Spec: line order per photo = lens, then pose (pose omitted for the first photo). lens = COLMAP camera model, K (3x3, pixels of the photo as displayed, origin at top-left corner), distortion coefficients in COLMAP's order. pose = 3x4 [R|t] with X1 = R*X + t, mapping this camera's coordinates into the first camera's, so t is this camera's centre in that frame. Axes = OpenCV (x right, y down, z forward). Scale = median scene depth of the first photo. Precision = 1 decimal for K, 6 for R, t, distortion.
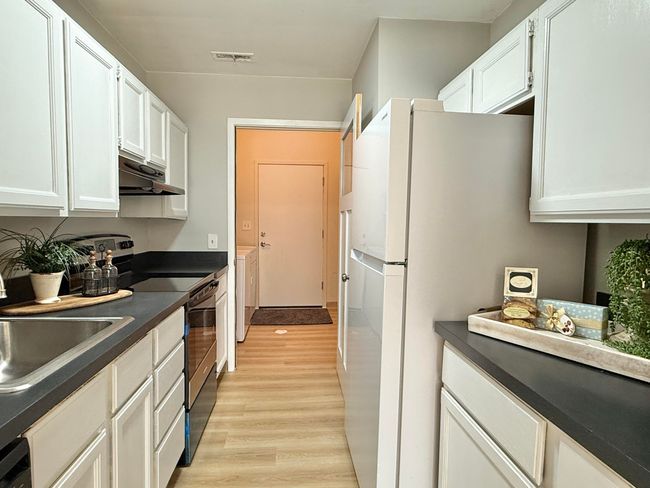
lens RADIAL K [[396.1, 0, 321.1], [0, 396.1, 244.9], [0, 0, 1]] dist [-0.002362, 0.002560]
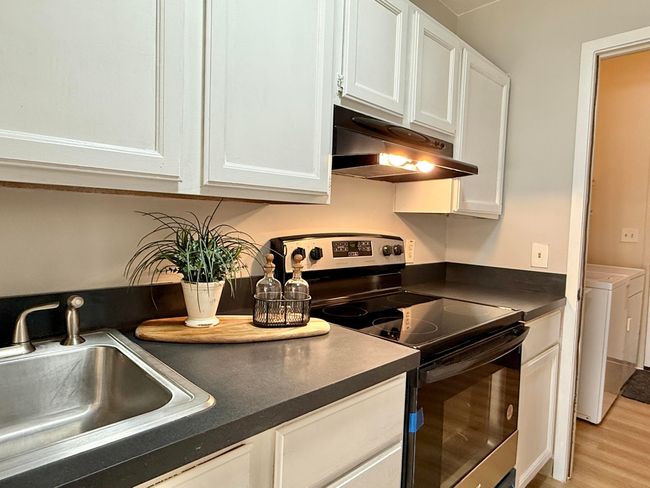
lens RADIAL K [[396.1, 0, 325.2], [0, 396.1, 242.1], [0, 0, 1]] dist [-0.002362, 0.002560]
pose [[0.641144, 0.048906, -0.765861, -0.028295], [-0.072626, 0.997355, 0.002889, -0.009284], [0.763976, 0.053769, 0.643000, 0.522684]]
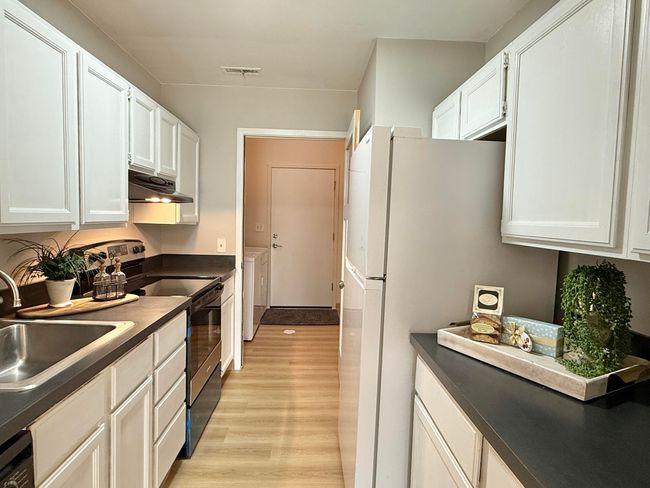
lens RADIAL K [[396.1, 0, 326.1], [0, 396.1, 243.9], [0, 0, 1]] dist [-0.002362, 0.002560]
pose [[0.999103, 0.017324, -0.038645, 0.064541], [-0.017145, 0.999841, 0.004947, -0.033937], [0.038724, -0.004280, 0.999241, -0.054751]]
